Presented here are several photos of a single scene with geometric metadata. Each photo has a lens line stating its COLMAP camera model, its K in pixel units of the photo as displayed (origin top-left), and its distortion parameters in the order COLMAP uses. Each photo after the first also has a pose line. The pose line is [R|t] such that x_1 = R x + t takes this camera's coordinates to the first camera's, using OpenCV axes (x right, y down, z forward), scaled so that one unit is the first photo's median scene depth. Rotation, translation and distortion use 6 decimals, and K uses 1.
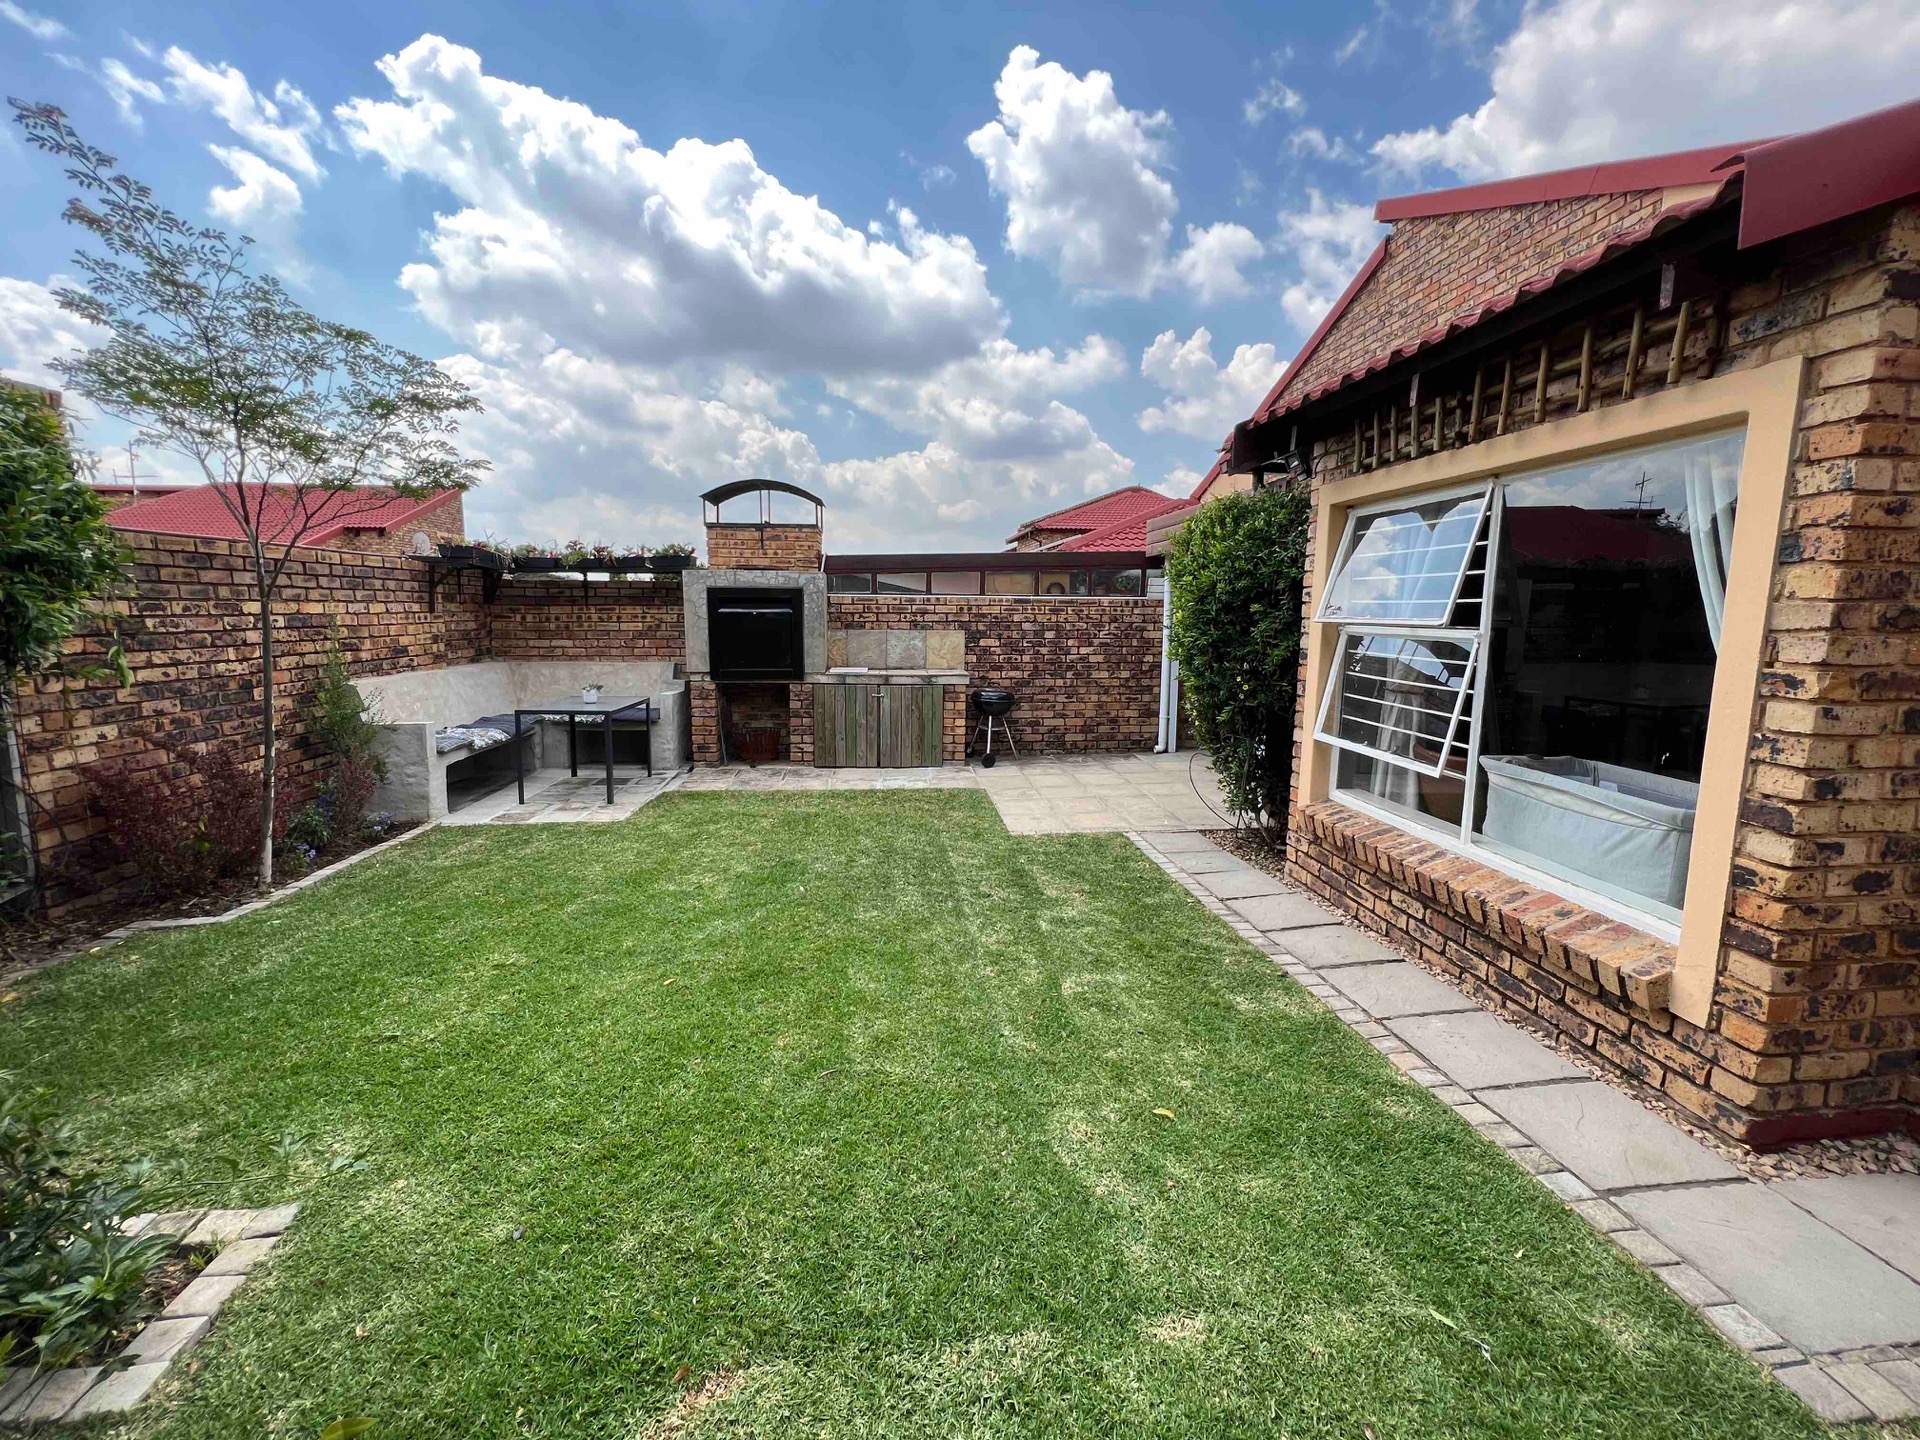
lens RADIAL K [[779.4, 0, 958.5], [0, 779.4, 711.2], [0, 0, 1]] dist [-0.002772, 0.000544]
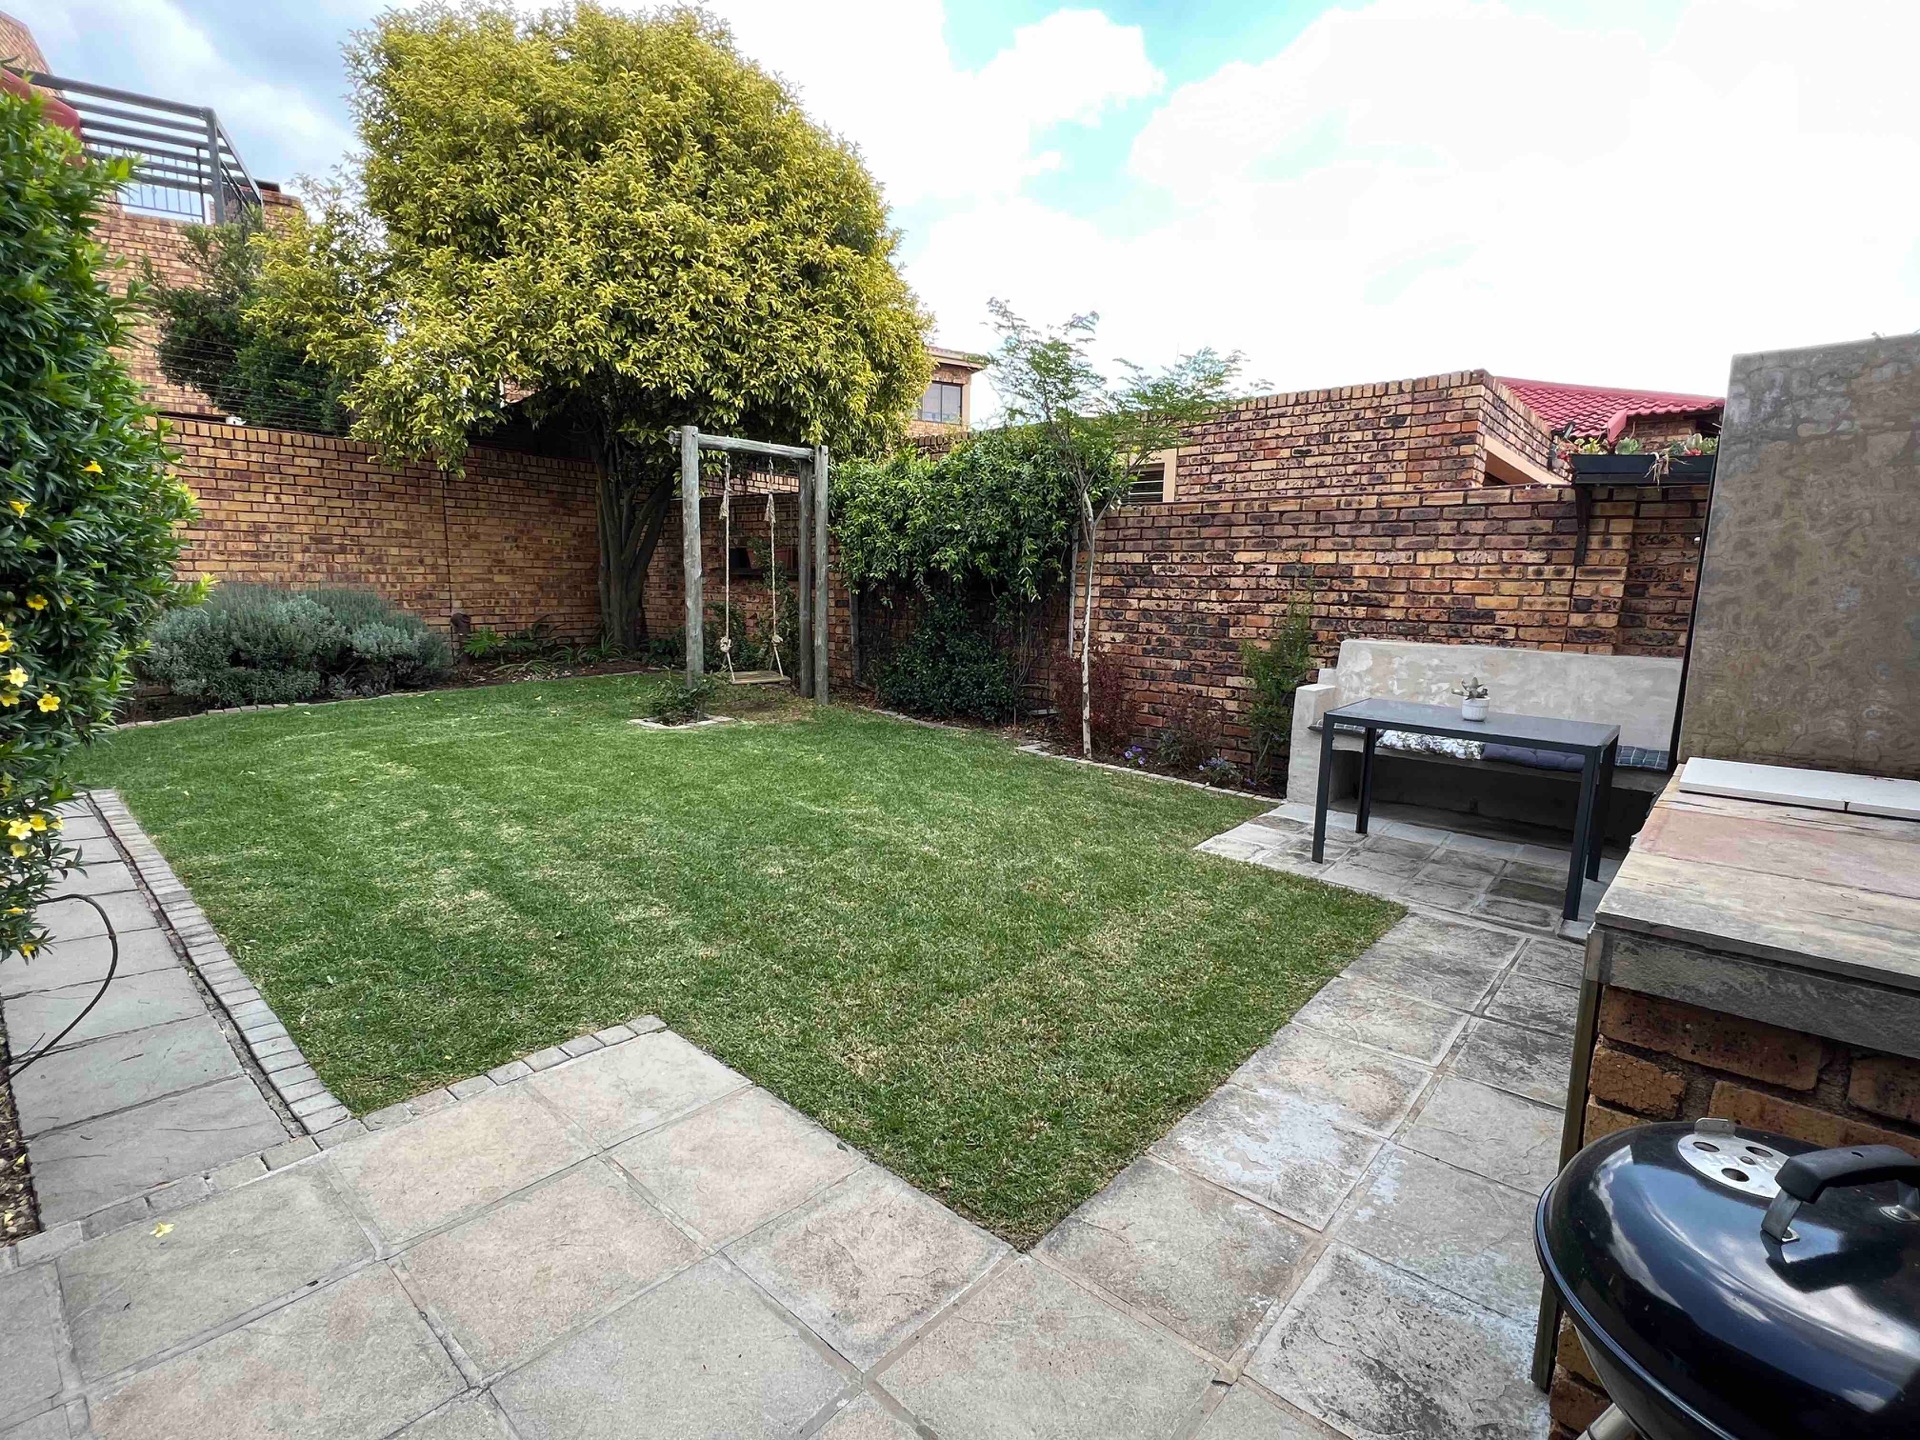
lens RADIAL K [[894.1, 0, 945.7], [0, 894.1, 719.3], [0, 0, 1]] dist [-0.003213, 0.000303]
pose [[-0.739343, 0.081731, -0.668350, 0.253603], [-0.112937, 0.963491, 0.242756, -0.138233], [0.663790, 0.254962, -0.703120, 1.351344]]
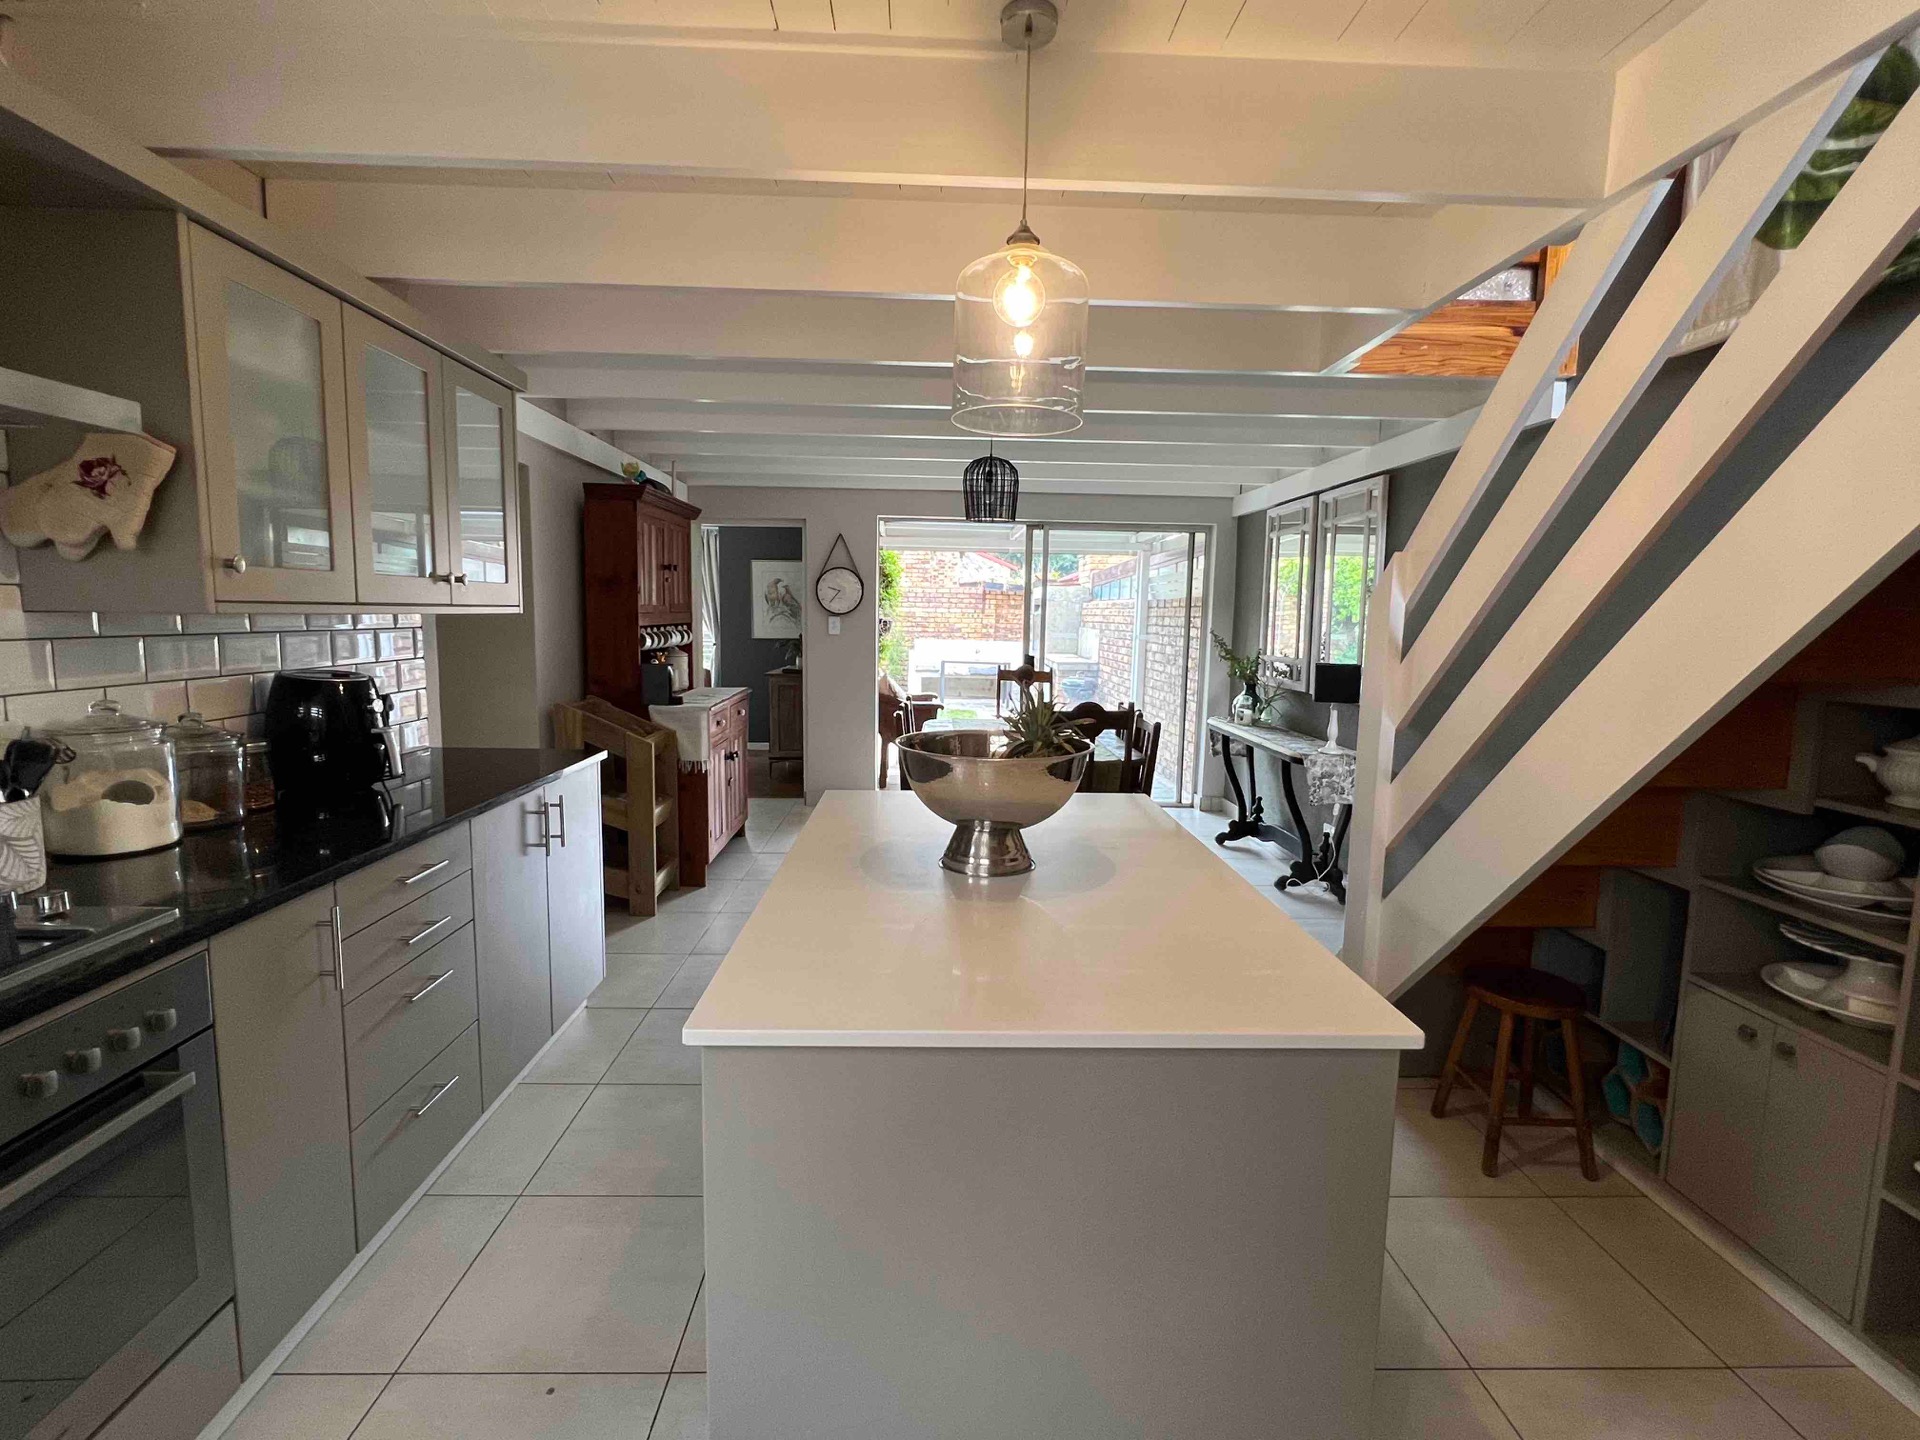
lens RADIAL K [[894.1, 0, 950.5], [0, 894.1, 714.1], [0, 0, 1]] dist [-0.003213, 0.000303]
pose [[-0.070366, 0.104594, -0.992023, 1.951221], [-0.152801, 0.981621, 0.114336, -0.137102], [0.985749, 0.159627, -0.053090, 1.214468]]
